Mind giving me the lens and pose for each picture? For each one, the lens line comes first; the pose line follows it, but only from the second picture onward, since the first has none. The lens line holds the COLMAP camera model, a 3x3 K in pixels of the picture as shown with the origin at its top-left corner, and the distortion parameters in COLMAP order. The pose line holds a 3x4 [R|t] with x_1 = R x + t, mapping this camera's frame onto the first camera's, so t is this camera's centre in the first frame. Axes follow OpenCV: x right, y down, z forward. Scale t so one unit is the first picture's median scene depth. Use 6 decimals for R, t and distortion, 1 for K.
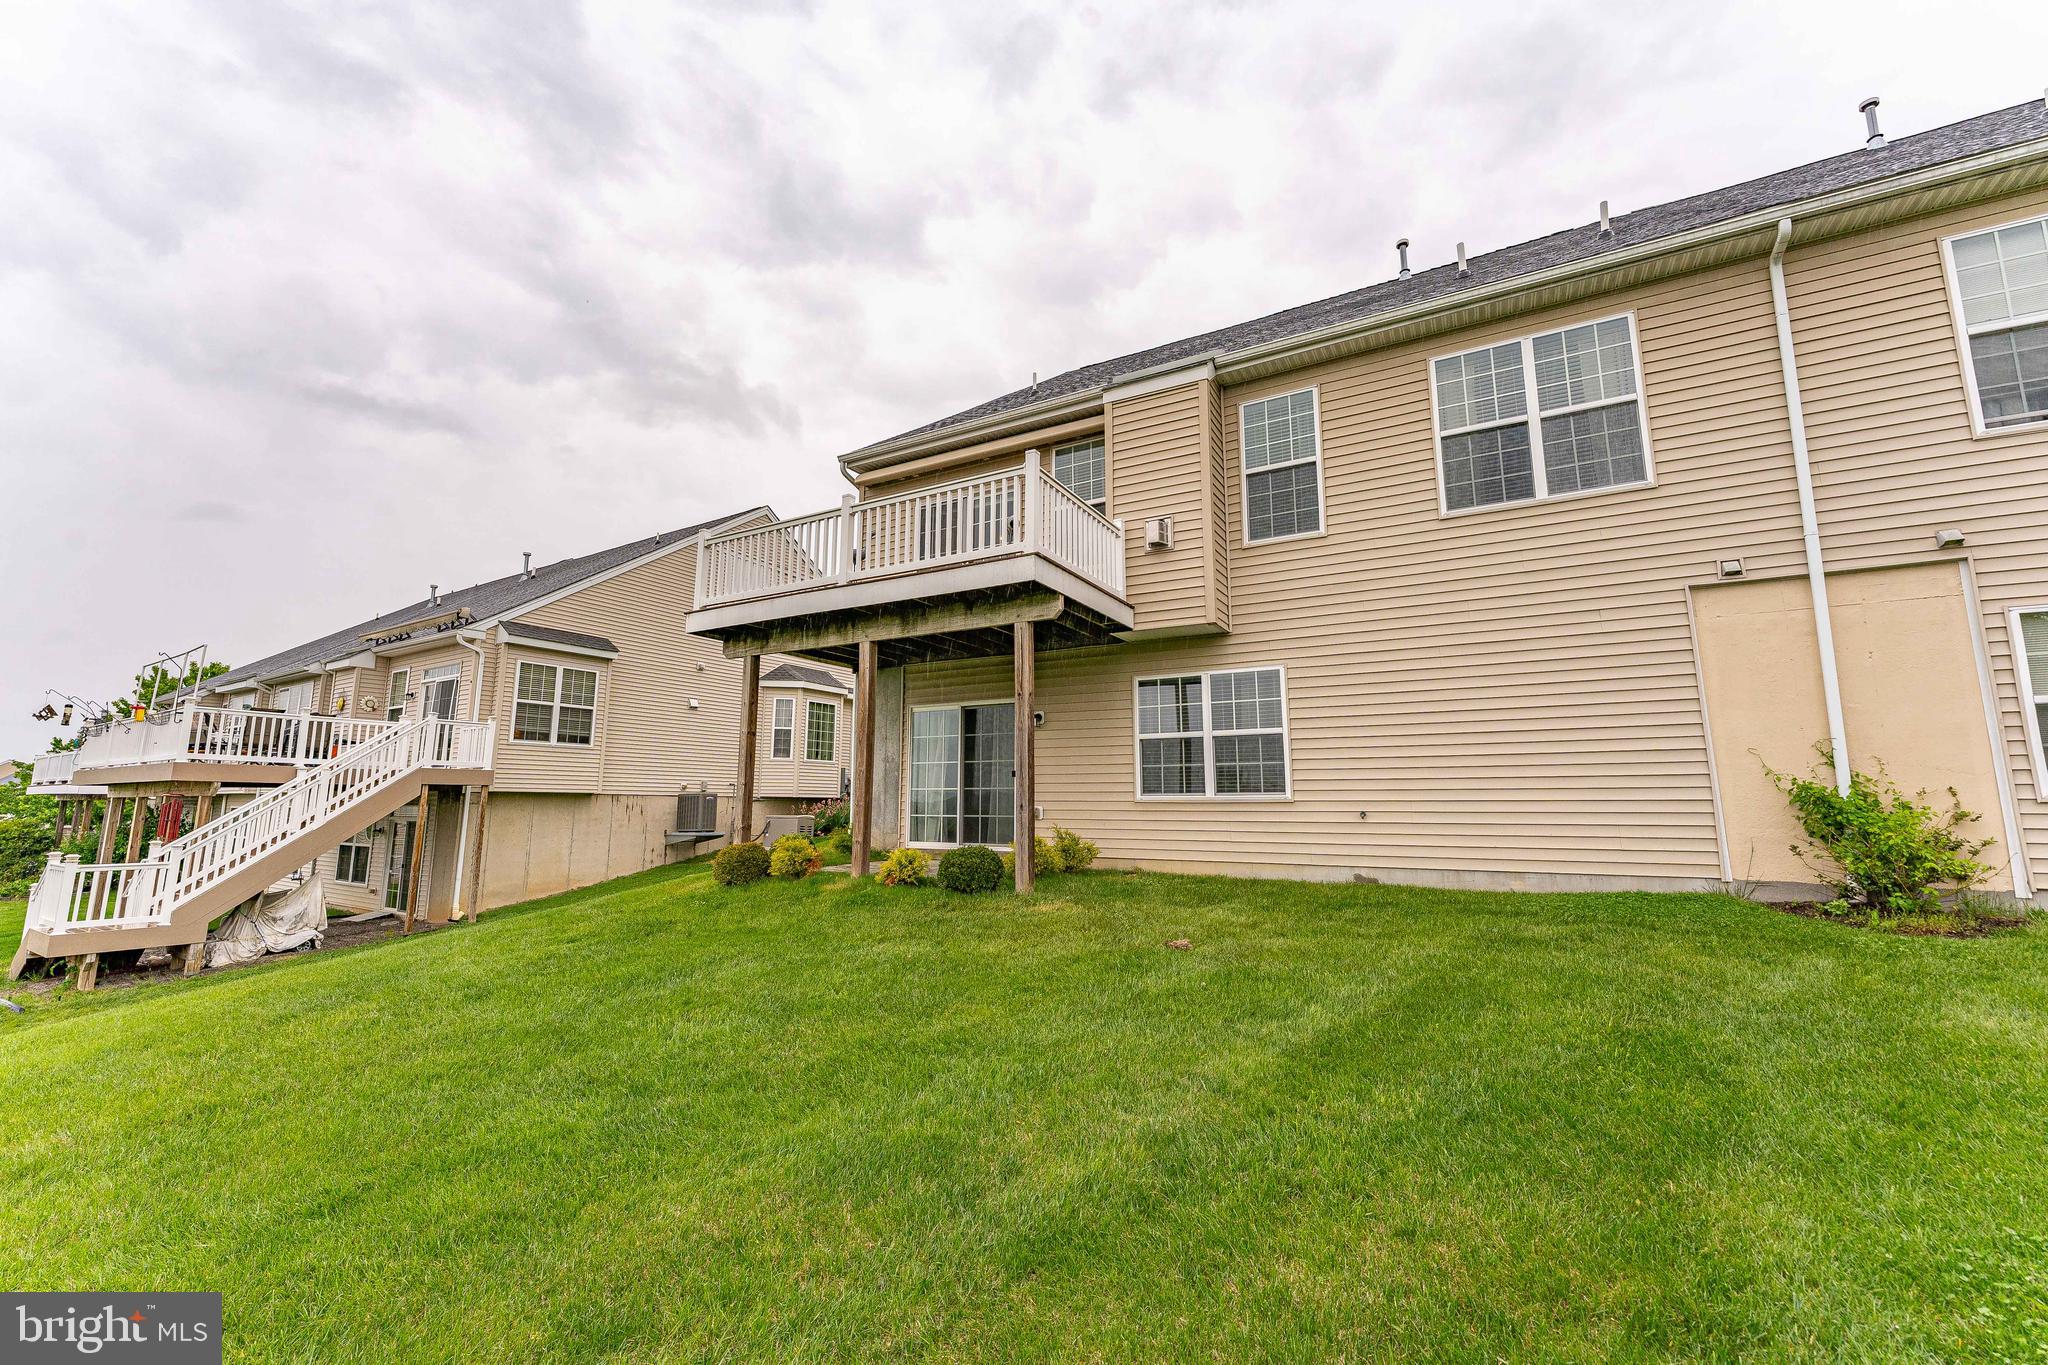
lens RADIAL K [[796.8, 0, 1044.6], [0, 796.8, 681.4], [0, 0, 1]] dist [-0.000259, -0.000148]
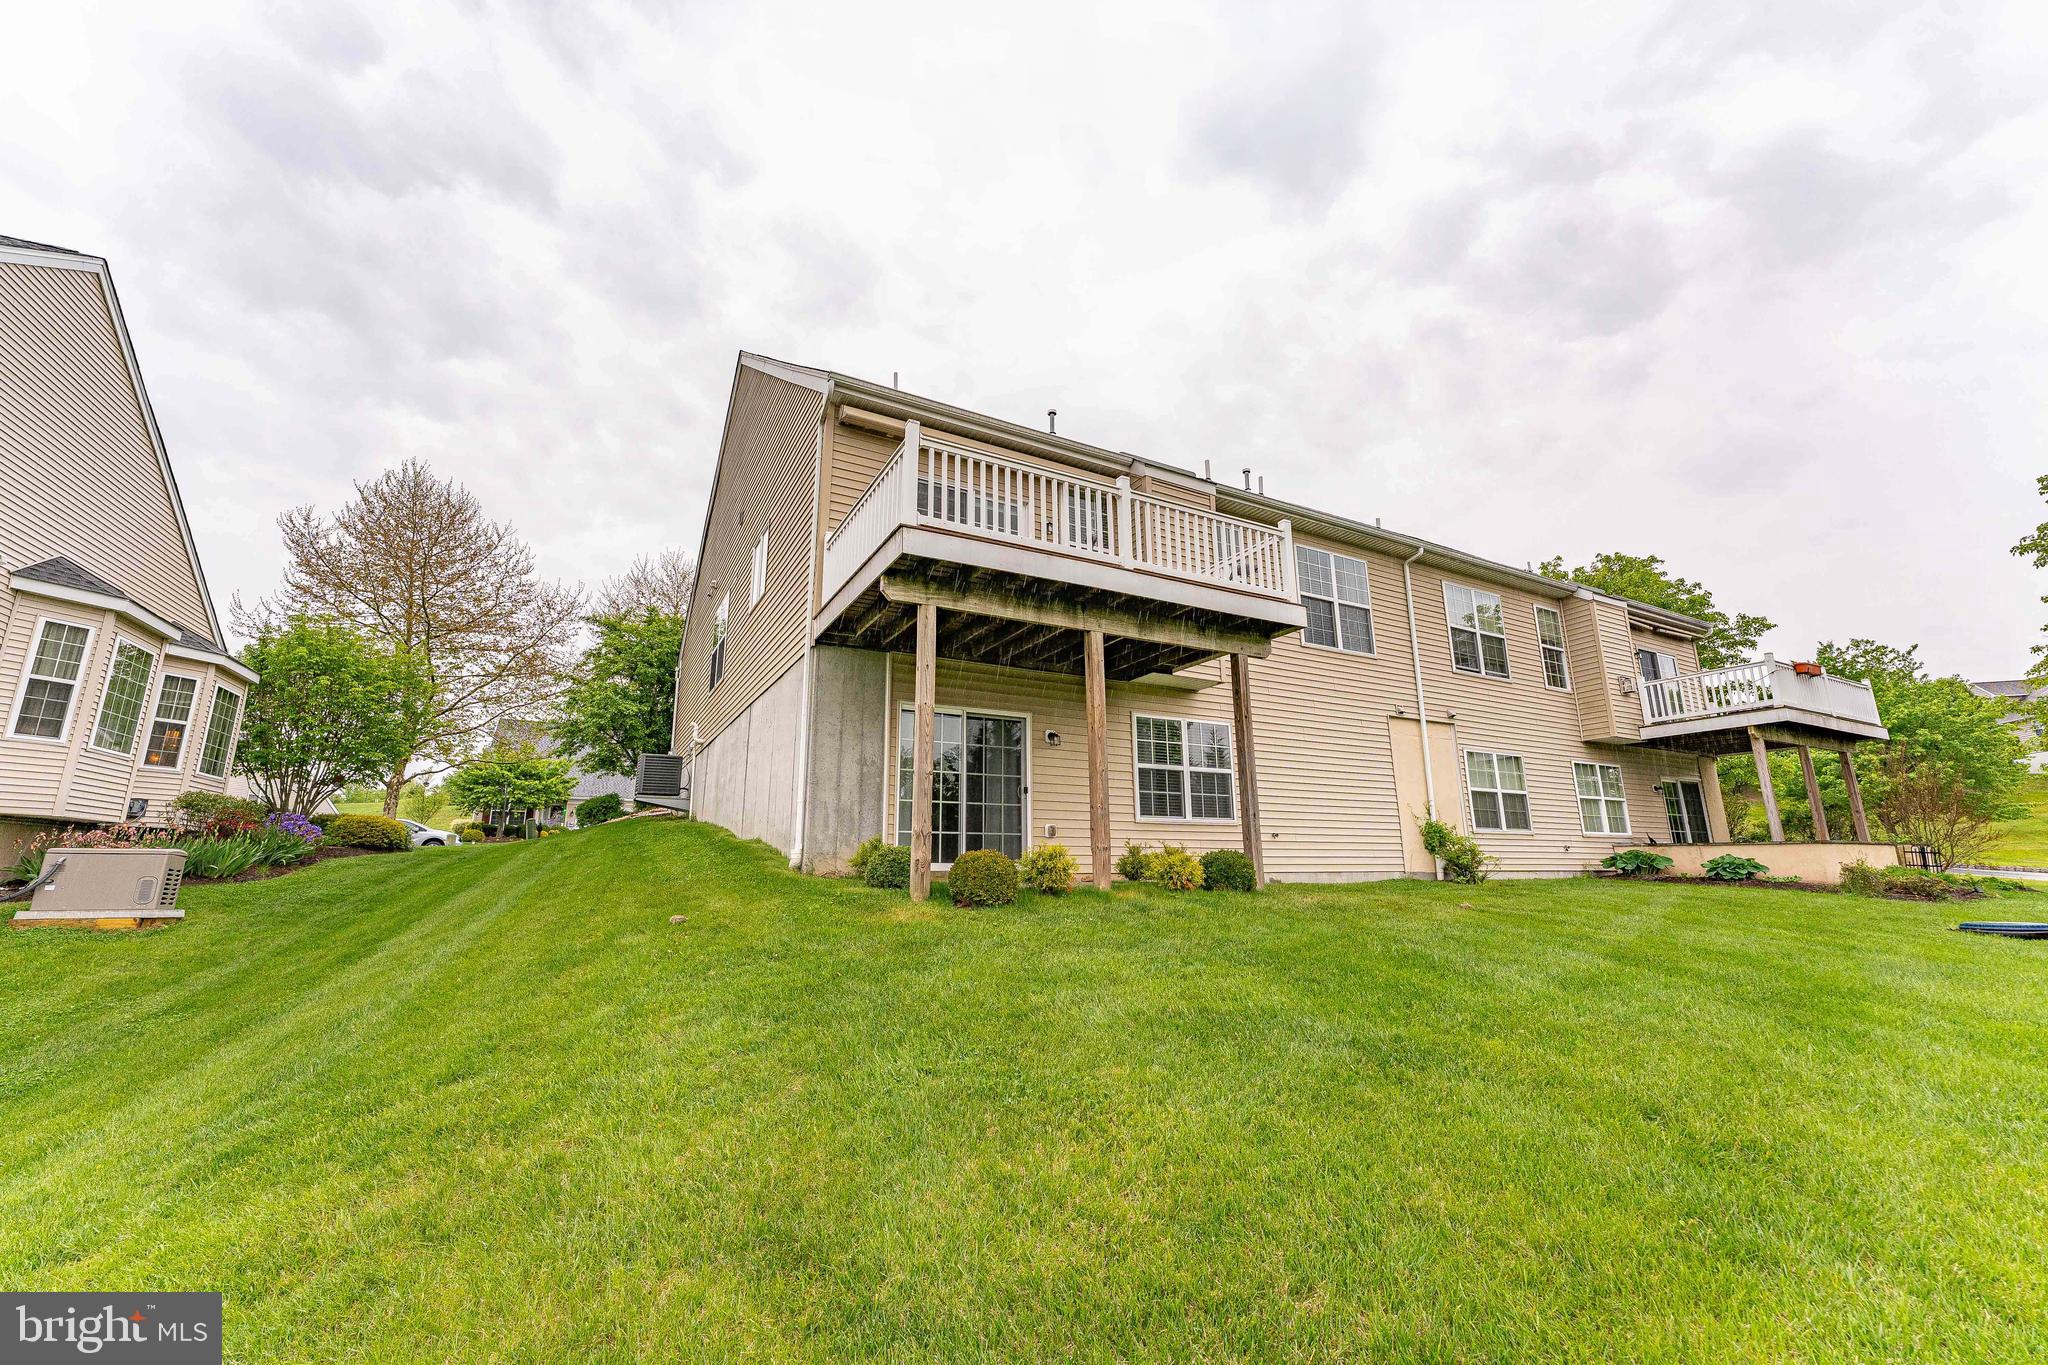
lens RADIAL K [[827.7, 0, 998.6], [0, 827.7, 682.5], [0, 0, 1]] dist [-0.000722, -0.000236]
pose [[0.547246, 0.190939, 0.814902, -1.037823], [-0.117134, 0.981521, -0.151318, 0.165437], [-0.828735, -0.012645, 0.559498, 0.536326]]
